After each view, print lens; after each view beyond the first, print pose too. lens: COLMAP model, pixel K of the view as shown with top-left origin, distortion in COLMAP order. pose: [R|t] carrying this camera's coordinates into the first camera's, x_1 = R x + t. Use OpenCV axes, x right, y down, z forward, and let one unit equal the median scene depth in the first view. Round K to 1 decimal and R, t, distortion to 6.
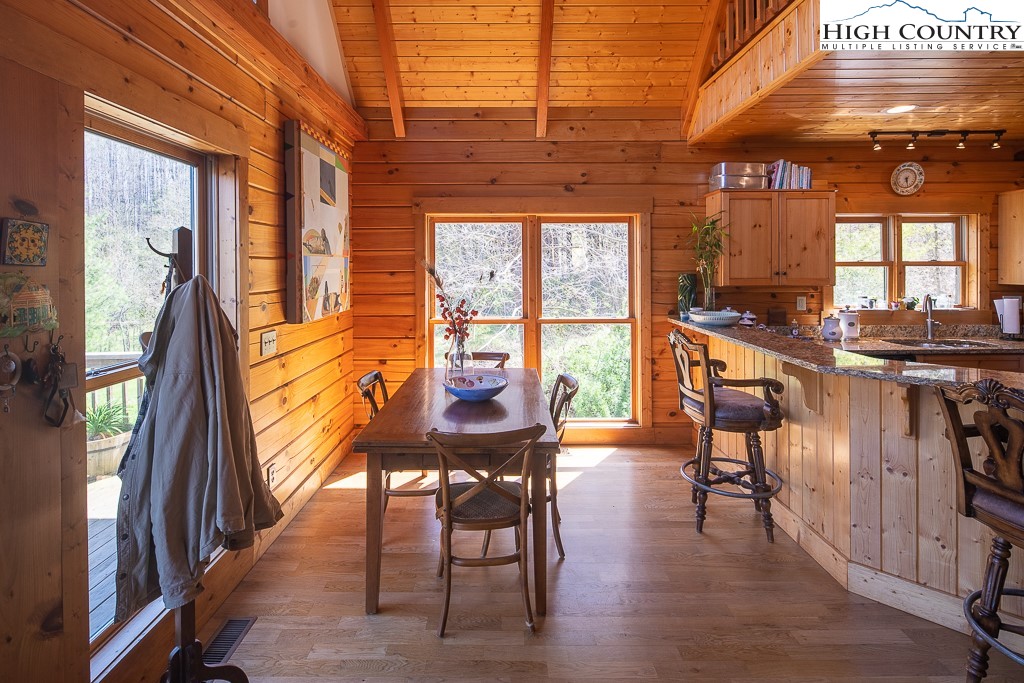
lens RADIAL K [[498.8, 0, 505.8], [0, 498.8, 269.7], [0, 0, 1]] dist [0.001184, -0.002444]
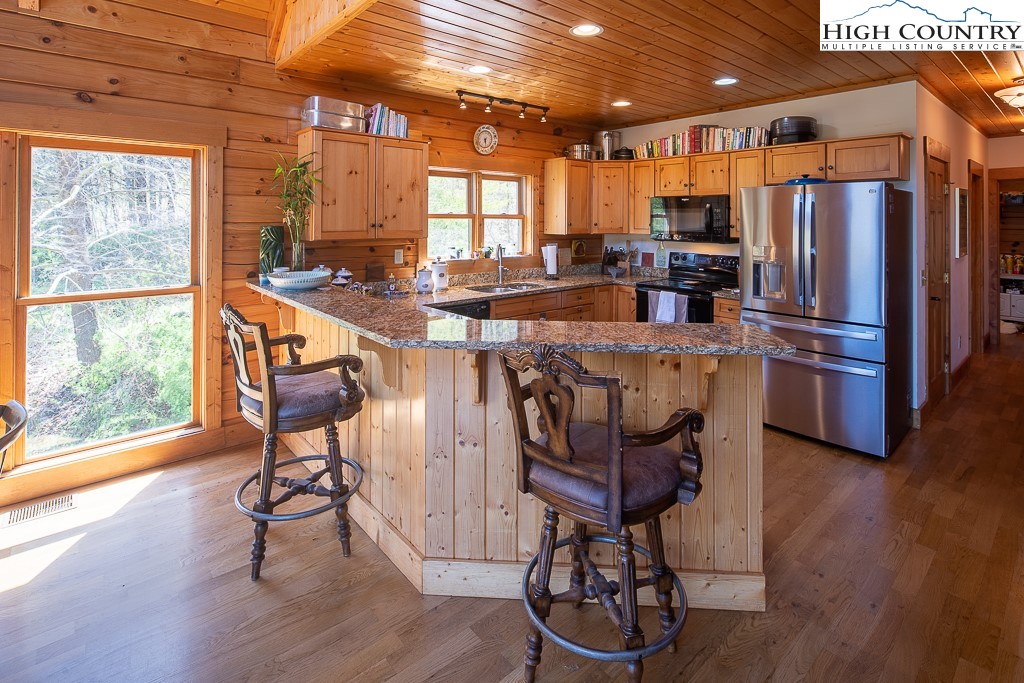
lens RADIAL K [[500.6, 0, 512.1], [0, 500.6, 212.5], [0, 0, 1]] dist [-0.002399, -0.000229]
pose [[0.751148, 0.015777, 0.659945, 0.124152], [-0.004901, 0.999820, -0.018324, -0.000959], [-0.660116, 0.010530, 0.751090, 0.135115]]
